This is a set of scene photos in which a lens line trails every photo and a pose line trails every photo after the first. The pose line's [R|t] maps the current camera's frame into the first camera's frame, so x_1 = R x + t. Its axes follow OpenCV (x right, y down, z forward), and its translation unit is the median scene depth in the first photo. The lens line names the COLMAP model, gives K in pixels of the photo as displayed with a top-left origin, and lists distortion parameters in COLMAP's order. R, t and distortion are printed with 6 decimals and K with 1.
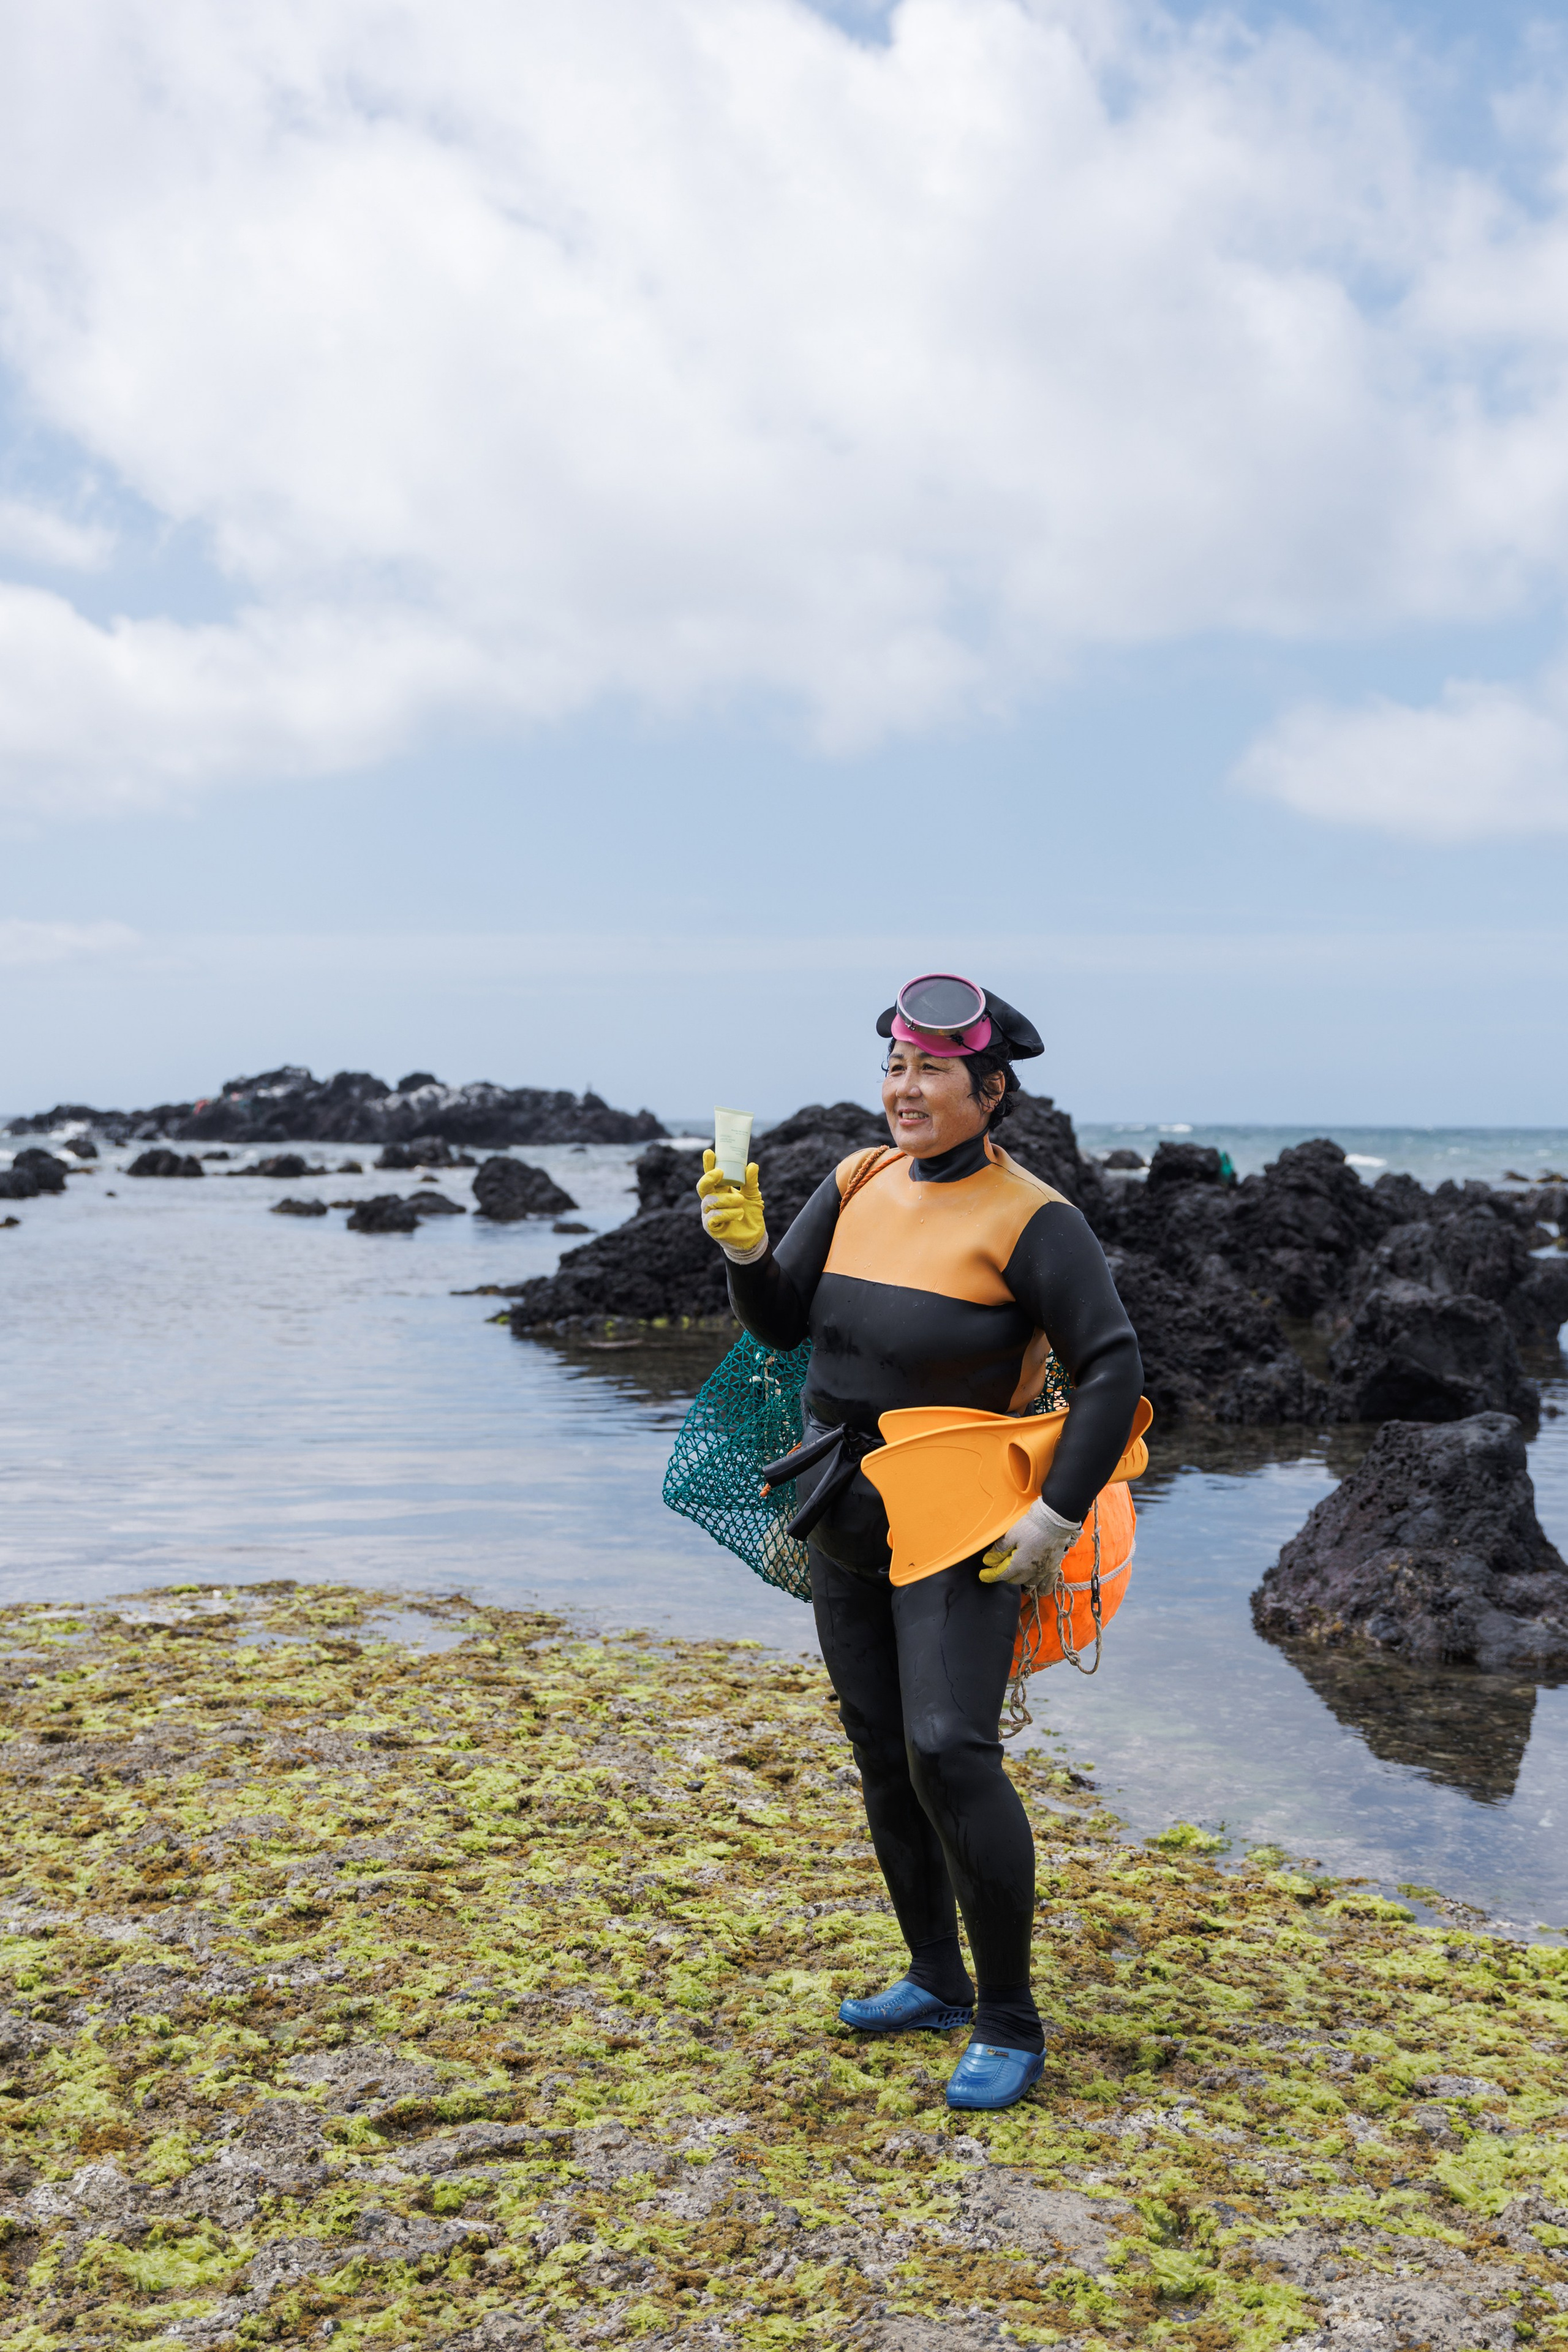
lens RADIAL K [[2859.6, 0, 784.0], [0, 2859.6, 1176.0], [0, 0, 1]] dist [-0.006961, -0.011877]
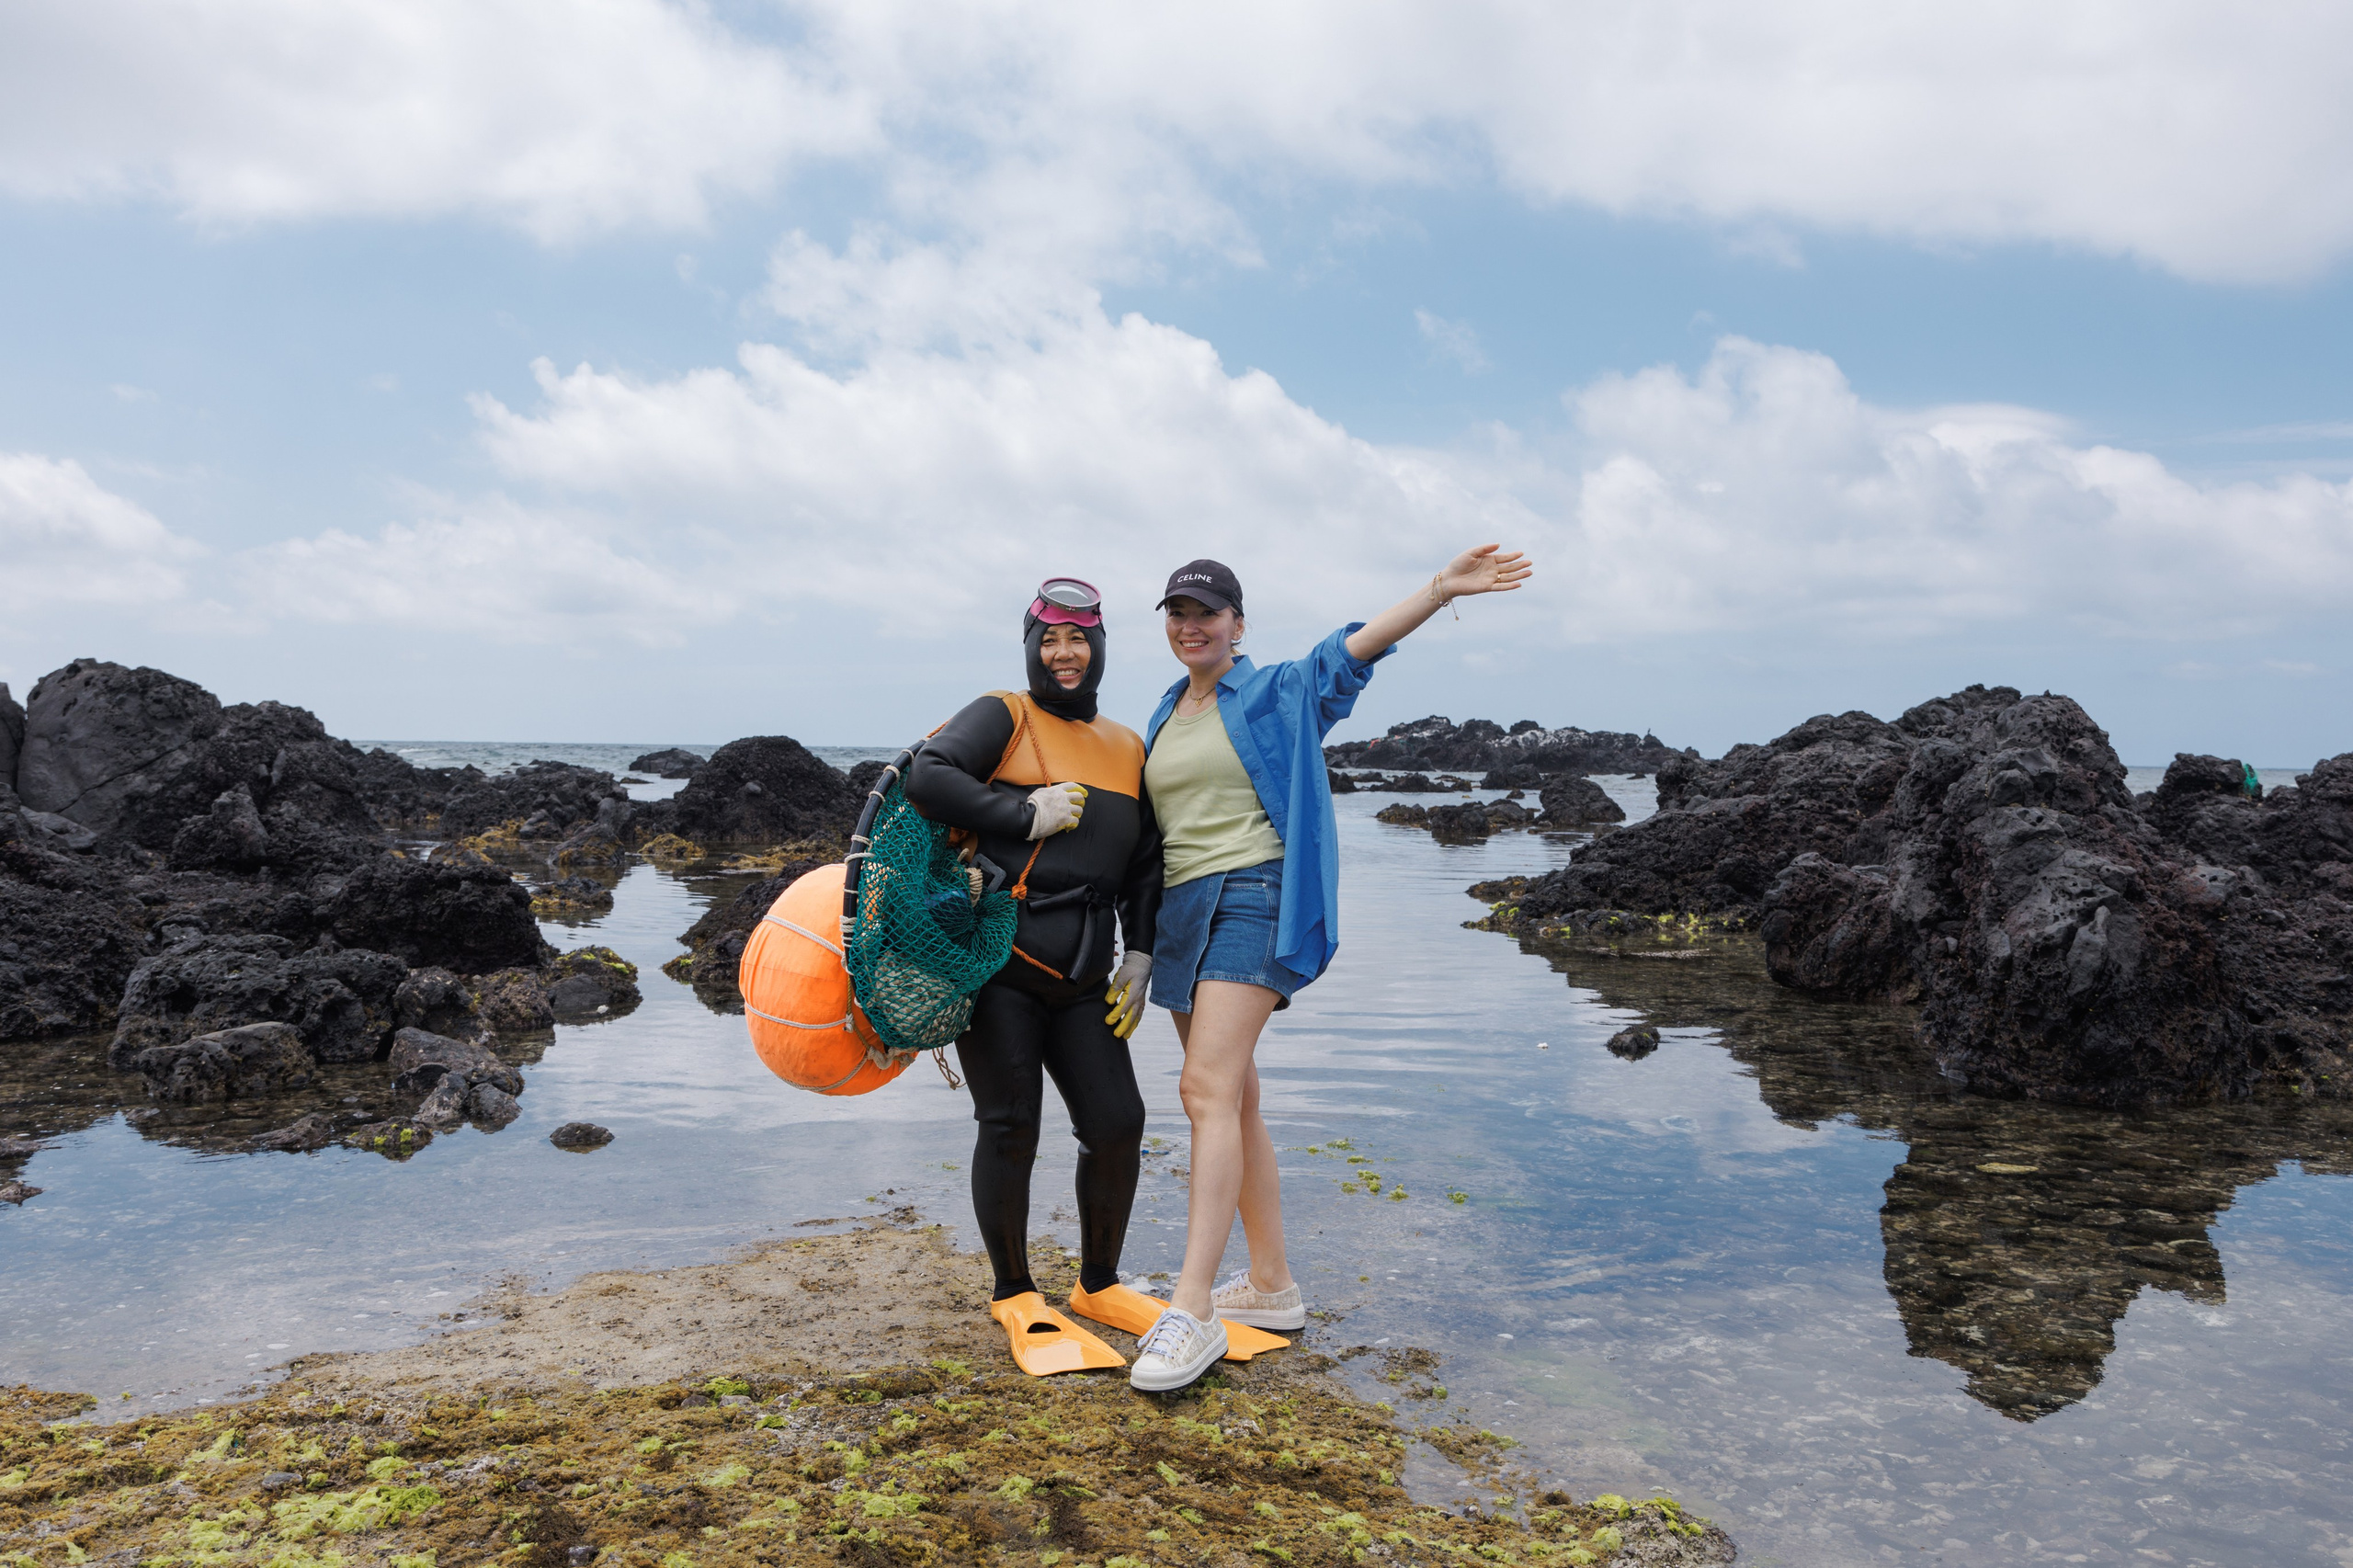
lens RADIAL K [[1929.5, 0, 1176.5], [0, 1929.5, 784.0], [0, 0, 1]] dist [-0.012363, 0.004130]
pose [[0.951906, 0.012160, -0.306148, 0.001247], [-0.013989, 0.999895, -0.003781, 0.007043], [0.306070, 0.007882, 0.951976, 0.253664]]
